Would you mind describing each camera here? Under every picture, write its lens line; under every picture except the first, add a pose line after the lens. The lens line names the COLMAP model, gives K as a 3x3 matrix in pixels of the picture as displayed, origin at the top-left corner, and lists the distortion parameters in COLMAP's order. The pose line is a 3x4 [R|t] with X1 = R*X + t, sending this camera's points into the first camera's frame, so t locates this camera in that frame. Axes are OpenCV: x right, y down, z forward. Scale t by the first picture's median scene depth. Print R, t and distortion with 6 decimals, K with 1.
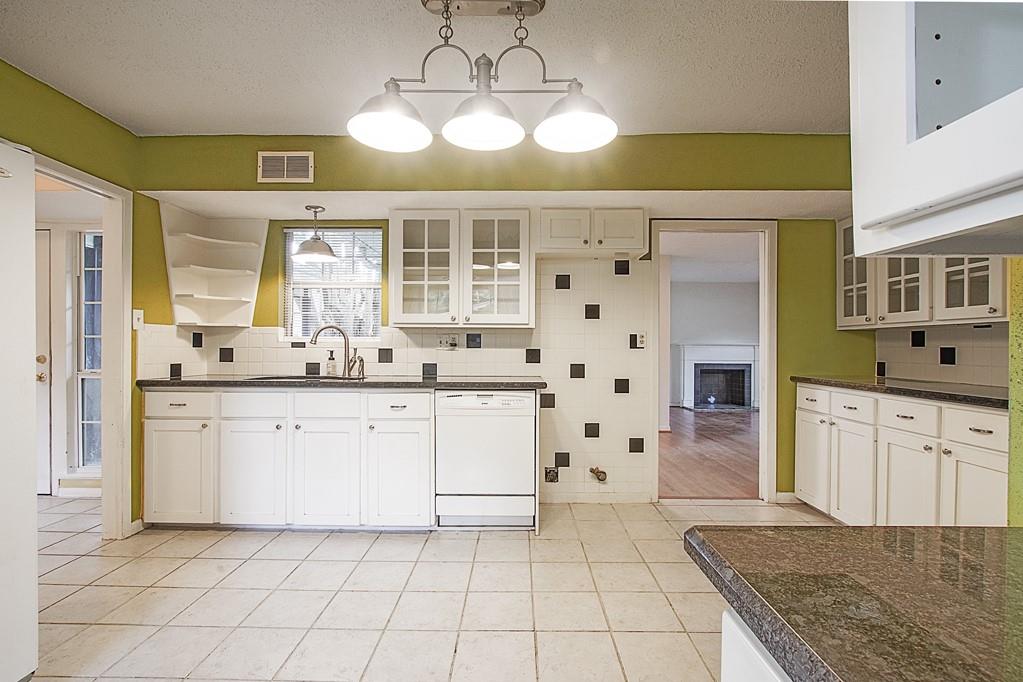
lens RADIAL K [[469.3, 0, 510.0], [0, 469.3, 345.4], [0, 0, 1]] dist [-0.021452, 0.000008]
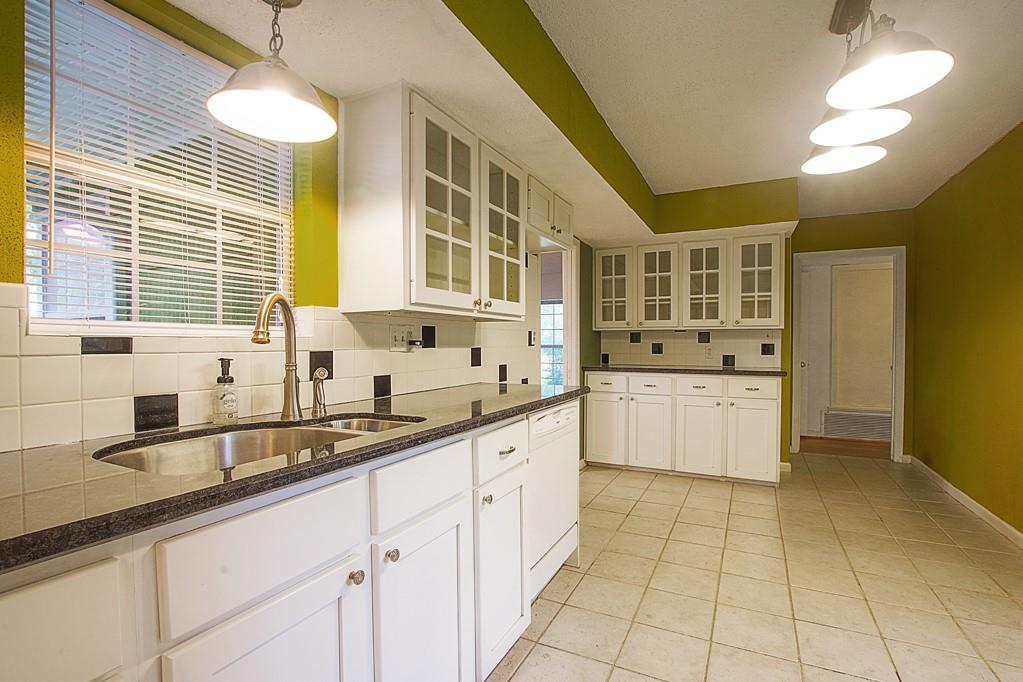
lens RADIAL K [[473.5, 0, 513.8], [0, 473.5, 346.8], [0, 0, 1]] dist [-0.022919, -0.000006]
pose [[0.444145, -0.011792, 0.895877, -0.674439], [0.001751, 0.999923, 0.012294, -0.003847], [-0.895953, -0.003892, 0.444132, 0.650027]]
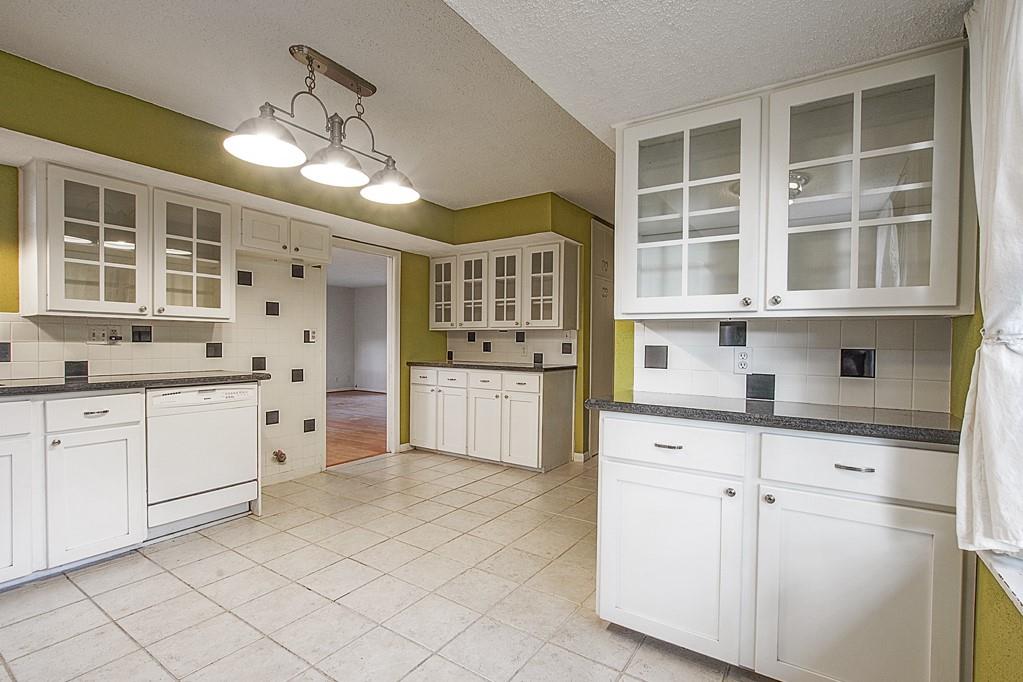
lens RADIAL K [[473.7, 0, 505.4], [0, 473.7, 347.0], [0, 0, 1]] dist [-0.001151, -0.000056]
pose [[0.556245, -0.007308, 0.830986, -0.474420], [-0.006297, 0.999896, 0.013009, -0.001261], [-0.830995, -0.012469, 0.556140, -0.065064]]
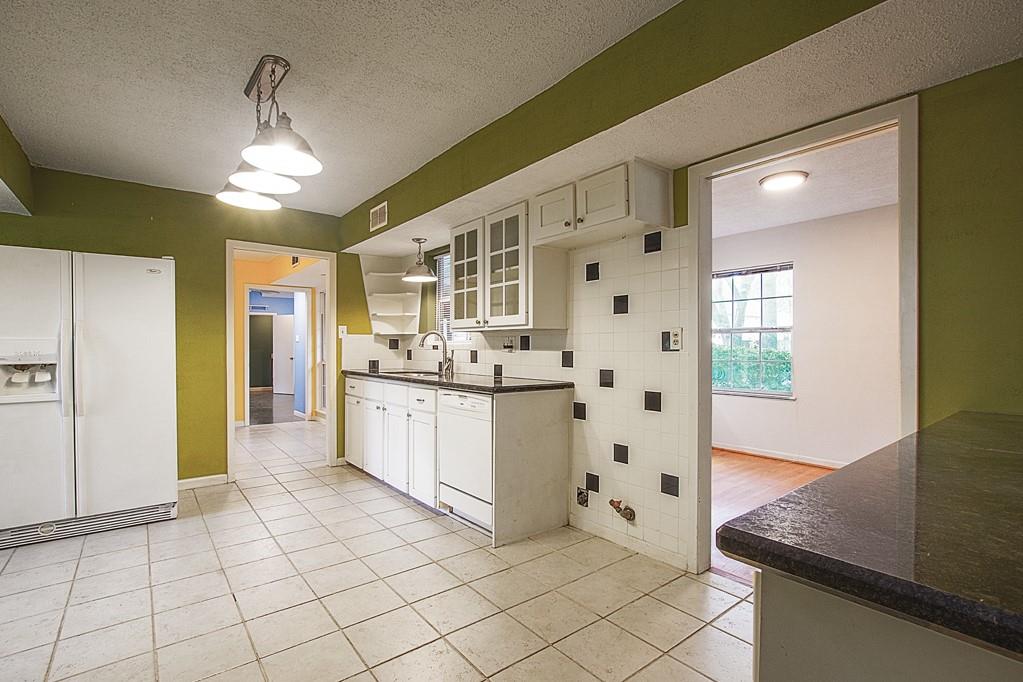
lens RADIAL K [[477.0, 0, 512.3], [0, 477.0, 347.8], [0, 0, 1]] dist [-0.002450, -0.000330]
pose [[0.628845, -0.001776, -0.777529, 0.748417], [0.006358, 0.999976, 0.002857, -0.002510], [0.777505, -0.006740, 0.628841, 0.377274]]
